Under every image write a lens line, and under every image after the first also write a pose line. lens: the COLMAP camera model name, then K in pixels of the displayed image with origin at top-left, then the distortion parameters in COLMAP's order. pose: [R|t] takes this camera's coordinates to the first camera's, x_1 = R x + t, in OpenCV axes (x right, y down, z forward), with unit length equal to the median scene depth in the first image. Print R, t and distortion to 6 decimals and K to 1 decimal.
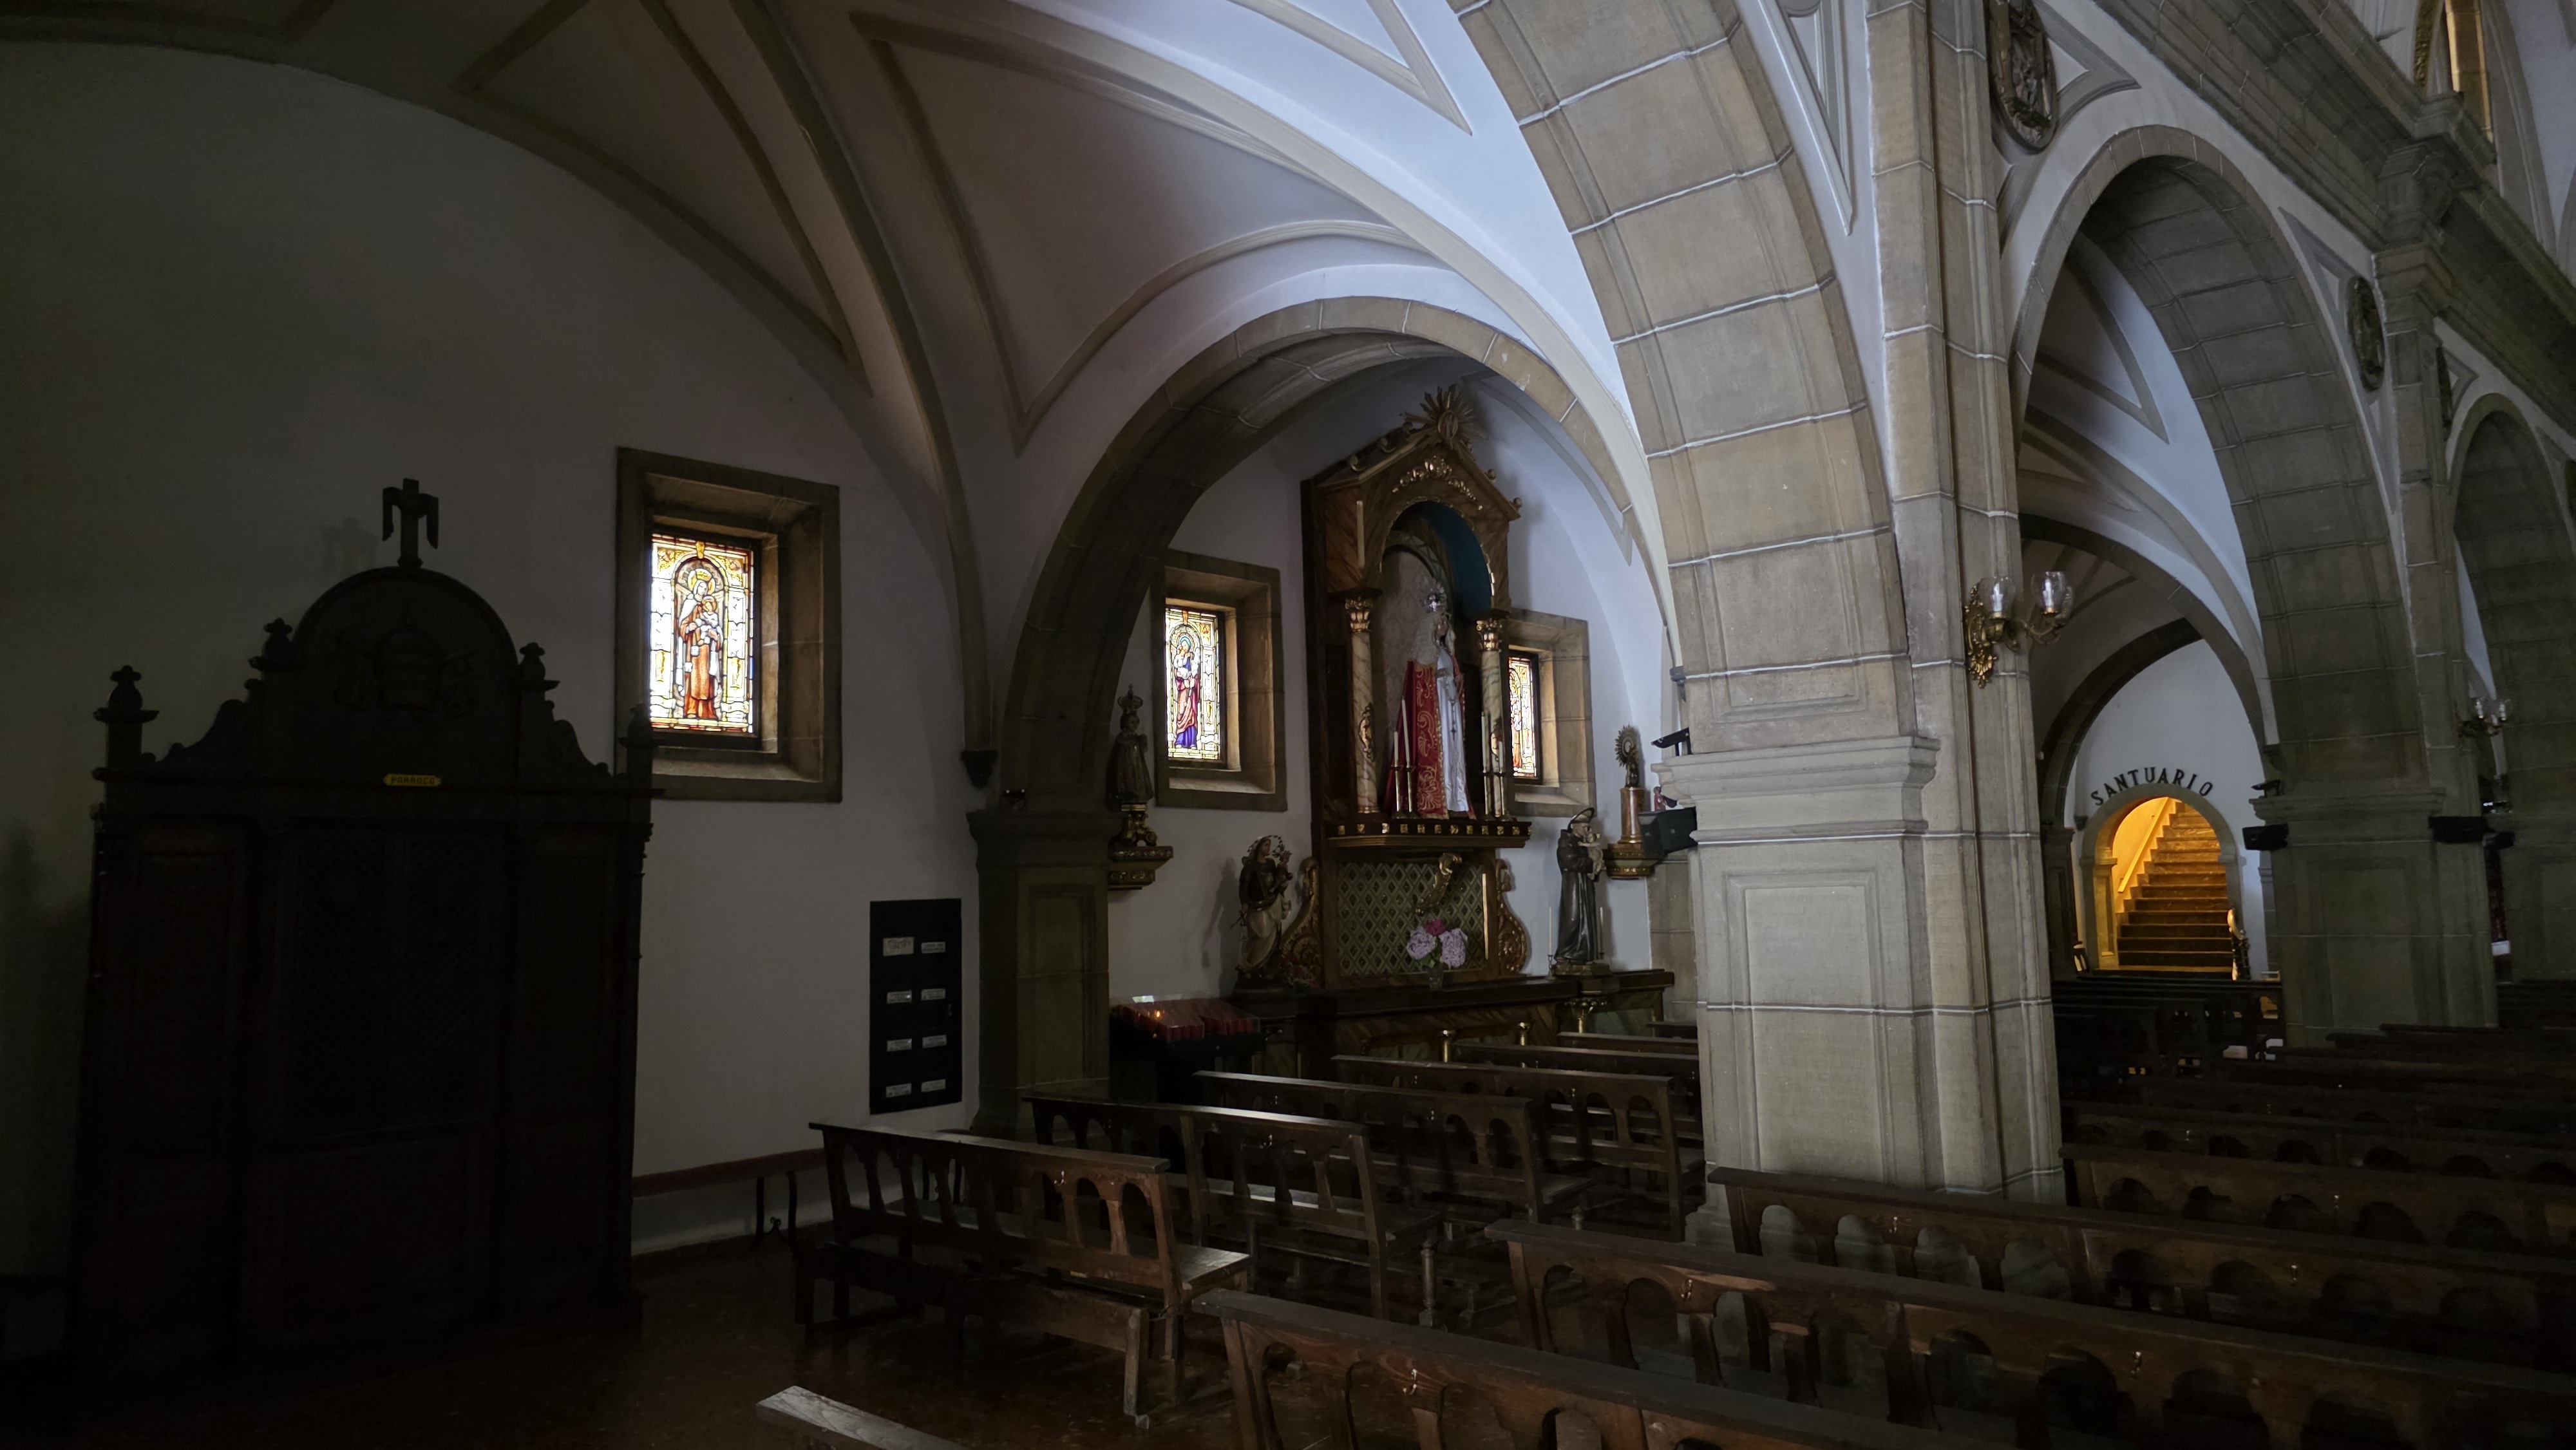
lens RADIAL K [[1742.9, 0, 1288.0], [0, 1742.9, 725.0], [0, 0, 1]] dist [0.047262, -0.046401]
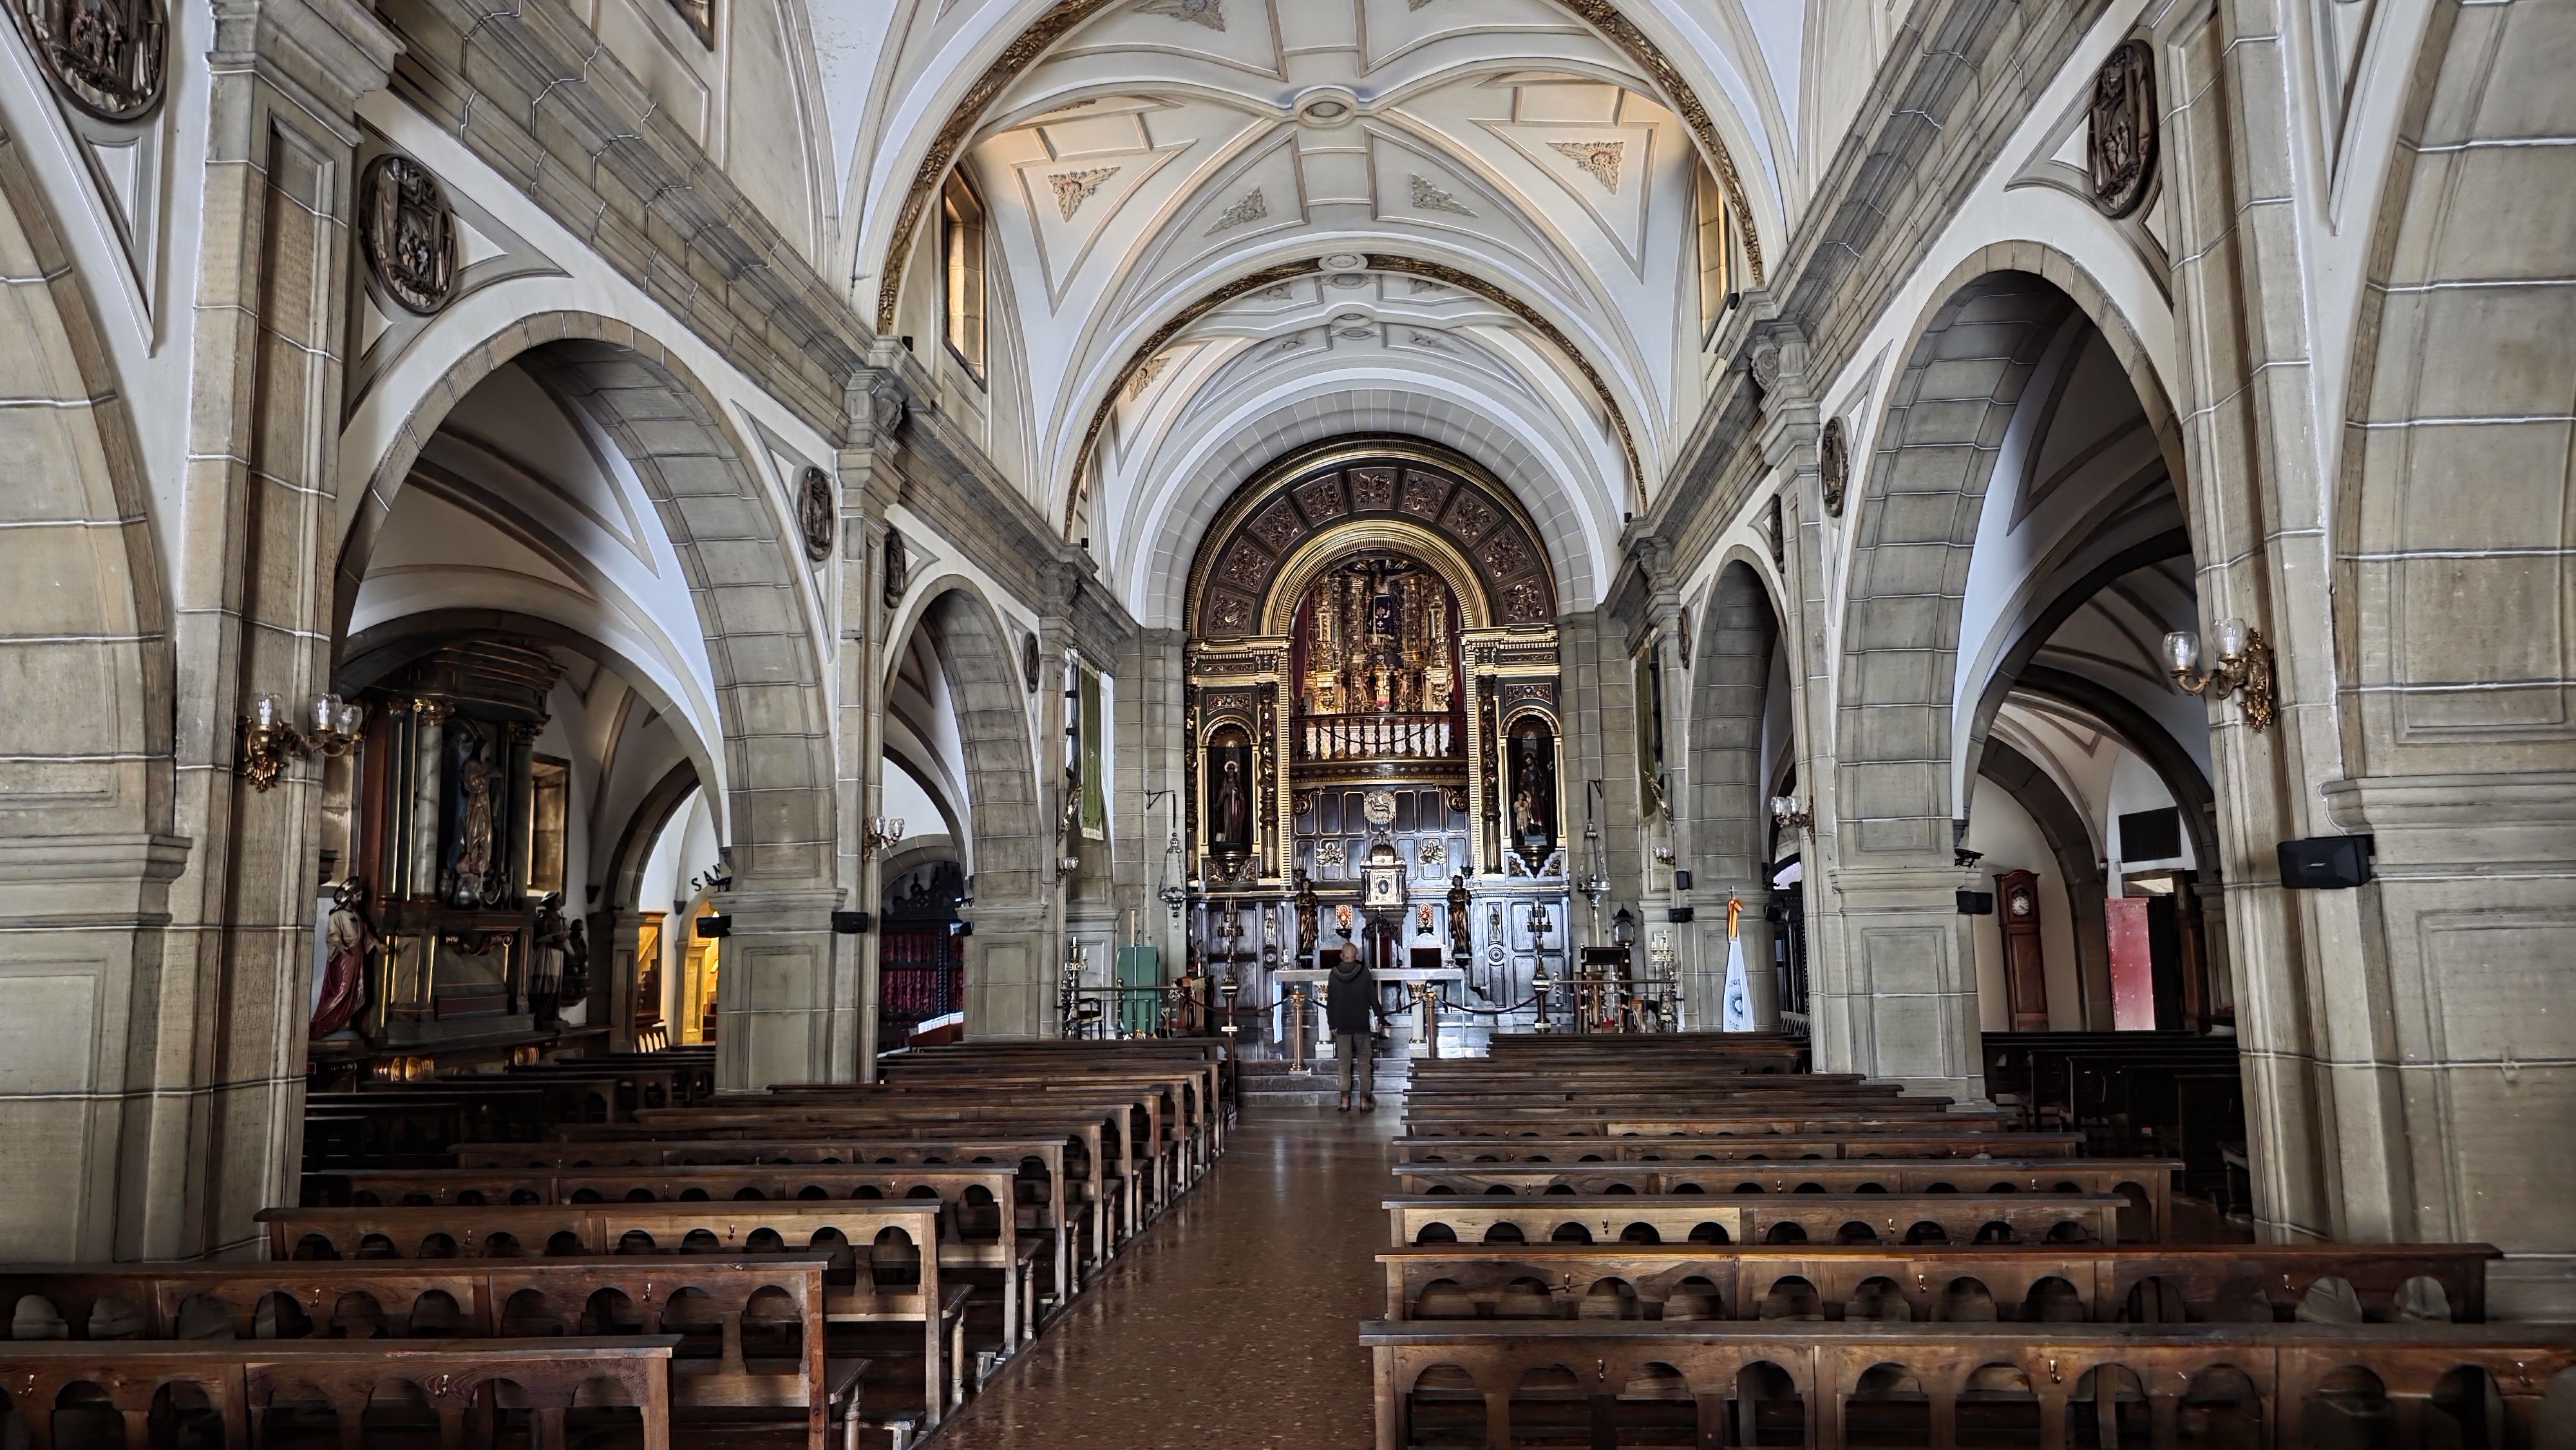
lens RADIAL K [[1742.9, 0, 1288.0], [0, 1742.9, 725.0], [0, 0, 1]] dist [0.047262, -0.046401]
pose [[0.760846, 0.090681, 0.642566, 0.168844], [-0.062429, 0.995824, -0.066612, -0.028659], [-0.645923, 0.010567, 0.763329, -0.241331]]
